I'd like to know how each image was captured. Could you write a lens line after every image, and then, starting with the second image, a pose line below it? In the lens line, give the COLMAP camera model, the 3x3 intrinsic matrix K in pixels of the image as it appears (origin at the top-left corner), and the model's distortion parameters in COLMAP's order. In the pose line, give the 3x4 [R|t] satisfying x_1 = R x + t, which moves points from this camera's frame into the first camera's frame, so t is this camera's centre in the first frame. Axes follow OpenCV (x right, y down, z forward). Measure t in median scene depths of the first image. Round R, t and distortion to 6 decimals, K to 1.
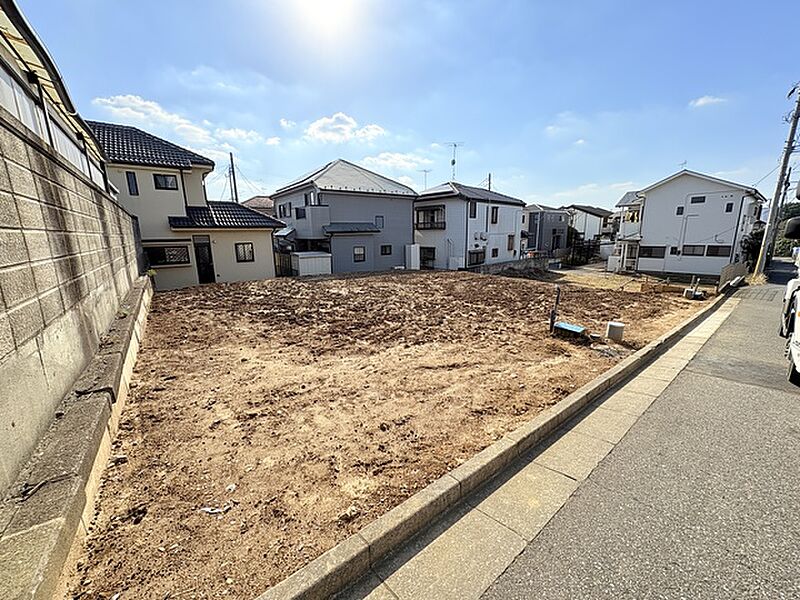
lens RADIAL K [[317.9, 0, 402.2], [0, 317.9, 304.1], [0, 0, 1]] dist [-0.000970, -0.000264]
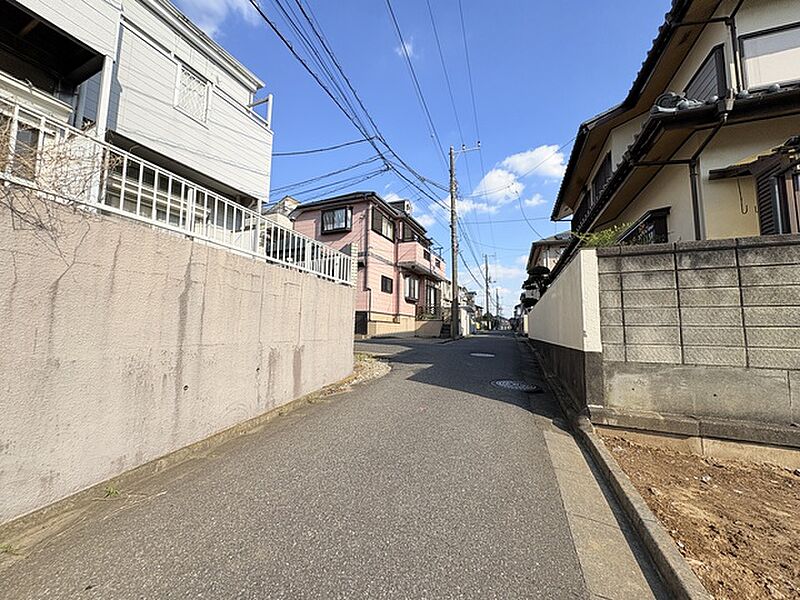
lens RADIAL K [[322.1, 0, 396.4], [0, 322.1, 299.5], [0, 0, 1]] dist [0.002545, 0.000029]
pose [[-0.863181, -0.045607, -0.502831, 0.135297], [-0.106883, 0.989847, 0.093700, -0.018613], [0.493453, 0.134624, -0.859291, 0.128471]]
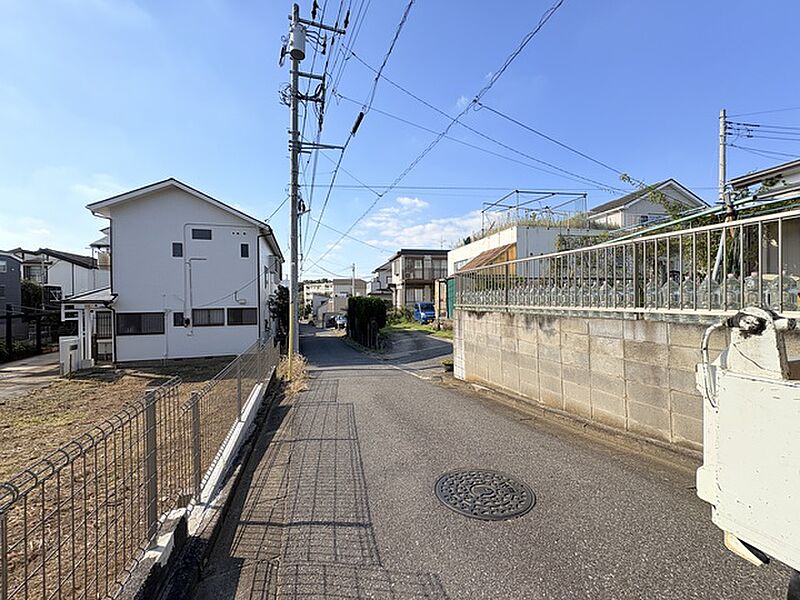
lens RADIAL K [[317.9, 0, 399.6], [0, 317.9, 300.5], [0, 0, 1]] dist [-0.000970, -0.000264]
pose [[0.380064, 0.005939, 0.924941, 0.520786], [0.205586, 0.974424, -0.090733, -0.074984], [-0.901823, 0.224640, 0.369122, 0.470058]]
